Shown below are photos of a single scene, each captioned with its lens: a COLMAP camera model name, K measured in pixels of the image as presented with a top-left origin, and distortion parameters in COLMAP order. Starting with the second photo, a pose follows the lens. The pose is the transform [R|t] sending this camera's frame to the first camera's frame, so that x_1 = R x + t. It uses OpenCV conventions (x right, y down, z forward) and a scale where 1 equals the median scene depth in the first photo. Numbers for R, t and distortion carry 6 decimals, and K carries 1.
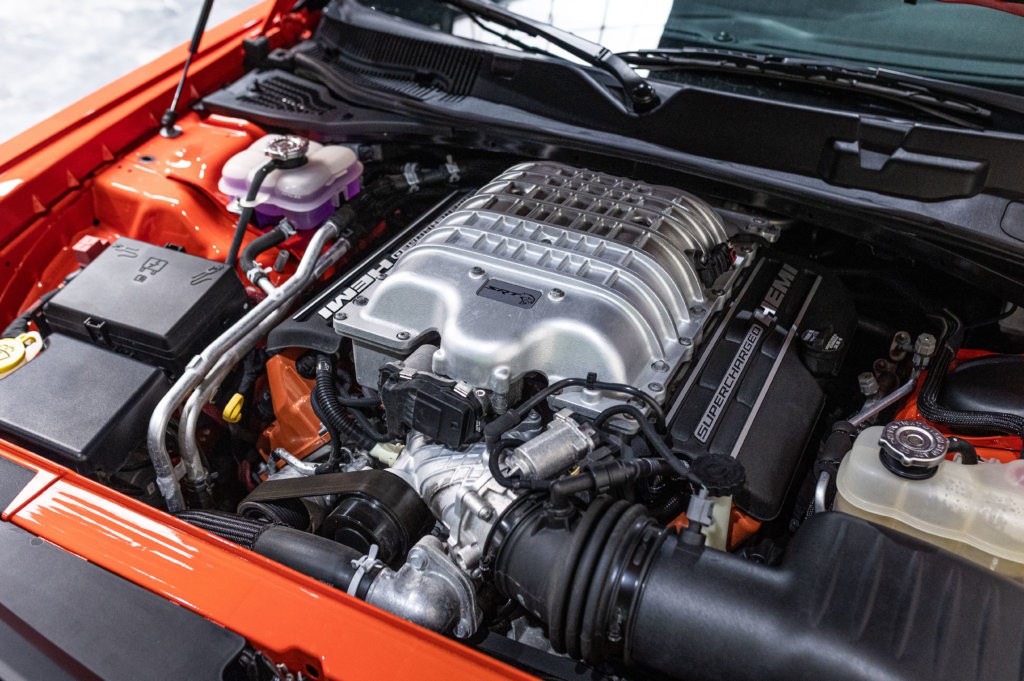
lens RADIAL K [[1030.6, 0, 500.7], [0, 1030.6, 339.4], [0, 0, 1]] dist [0.006261, -0.003226]
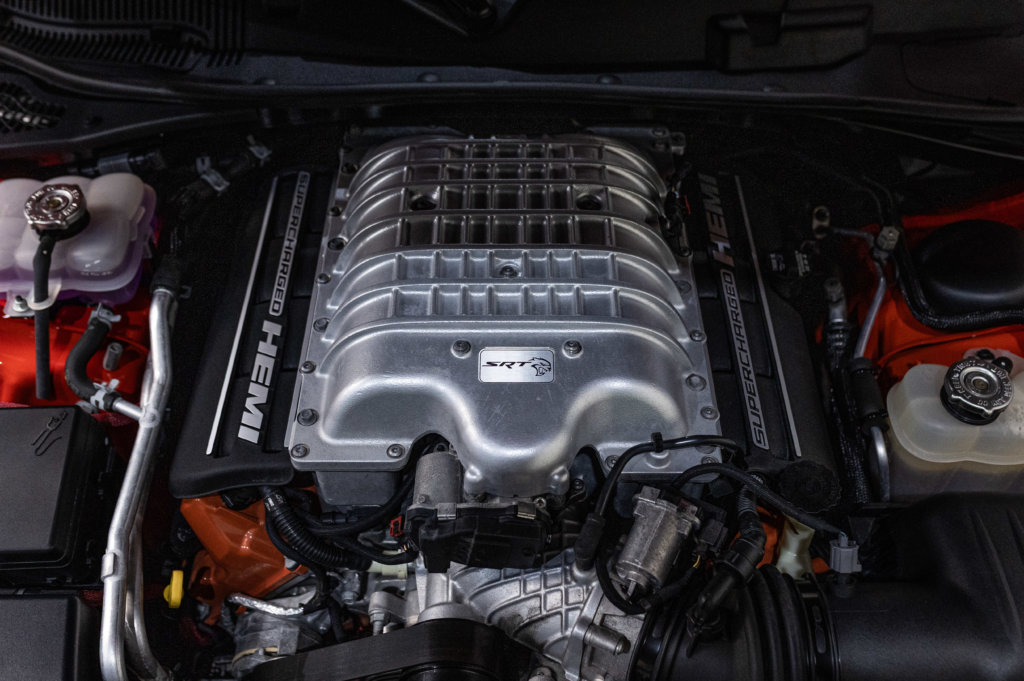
lens RADIAL K [[1030.6, 0, 500.7], [0, 1030.6, 339.4], [0, 0, 1]] dist [0.006261, -0.003226]
pose [[0.885273, -0.354854, 0.300617, -0.209092], [0.264665, 0.915911, 0.301761, -0.272488], [-0.382420, -0.187578, 0.904748, 0.241990]]
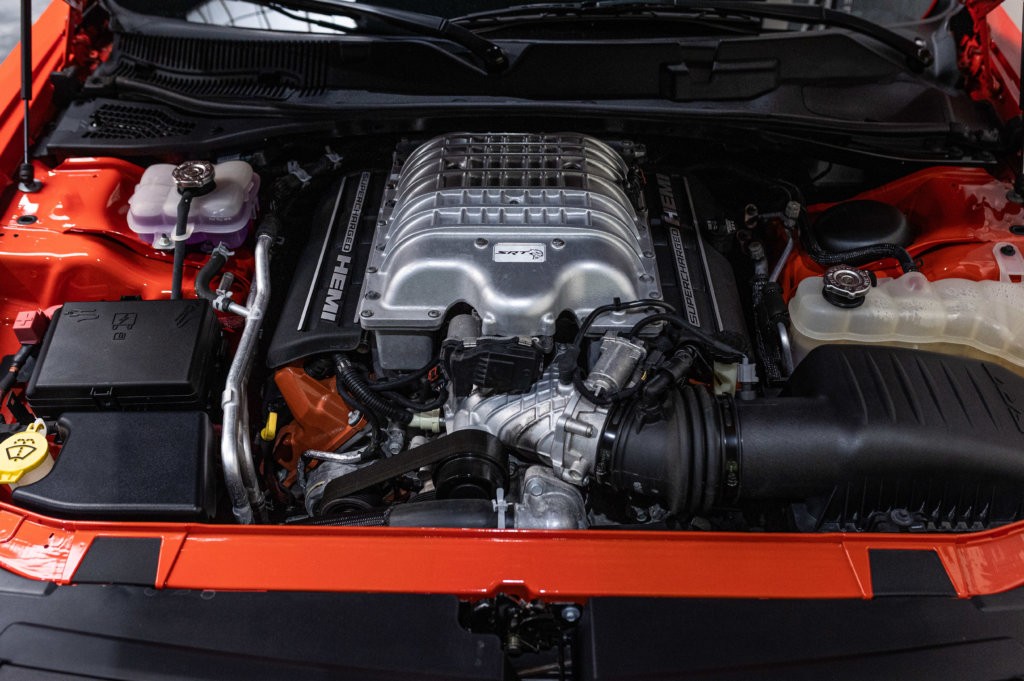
lens RADIAL K [[1046.1, 0, 506.6], [0, 1046.1, 343.3], [0, 0, 1]] dist [0.009000, -0.000952]
pose [[0.890268, -0.287940, 0.352864, -0.397534], [0.260358, 0.957462, 0.124417, -0.086051], [-0.373679, -0.018894, 0.927366, -0.087629]]
